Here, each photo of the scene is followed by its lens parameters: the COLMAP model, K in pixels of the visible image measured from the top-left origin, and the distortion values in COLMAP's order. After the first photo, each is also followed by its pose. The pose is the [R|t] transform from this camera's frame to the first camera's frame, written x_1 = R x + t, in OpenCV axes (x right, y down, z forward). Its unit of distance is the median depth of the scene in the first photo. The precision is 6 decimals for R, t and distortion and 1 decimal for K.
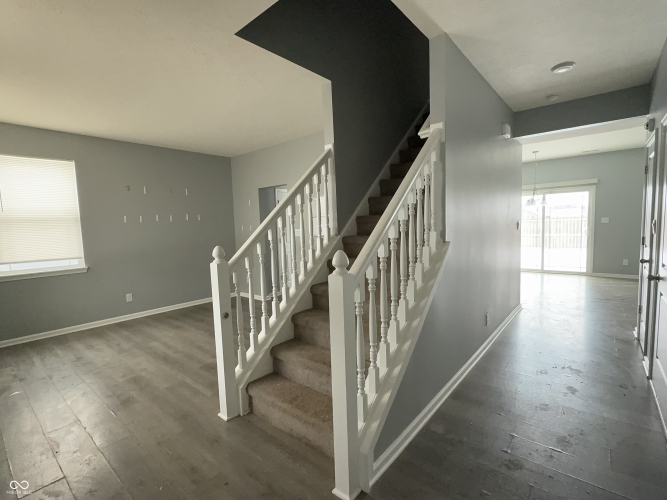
lens RADIAL K [[316.0, 0, 334.4], [0, 316.0, 250.4], [0, 0, 1]] dist [-0.005672, -0.000187]
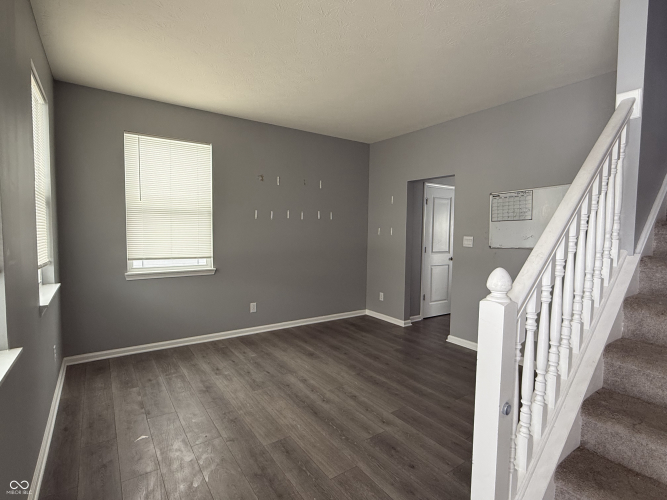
lens RADIAL K [[339.2, 0, 332.8], [0, 339.2, 250.7], [0, 0, 1]] dist [-0.000113, -0.001577]
pose [[0.961135, 0.064357, -0.268474, -0.267943], [-0.069224, 0.997563, -0.008690, -0.010582], [0.267260, 0.026937, 0.963248, 0.226508]]
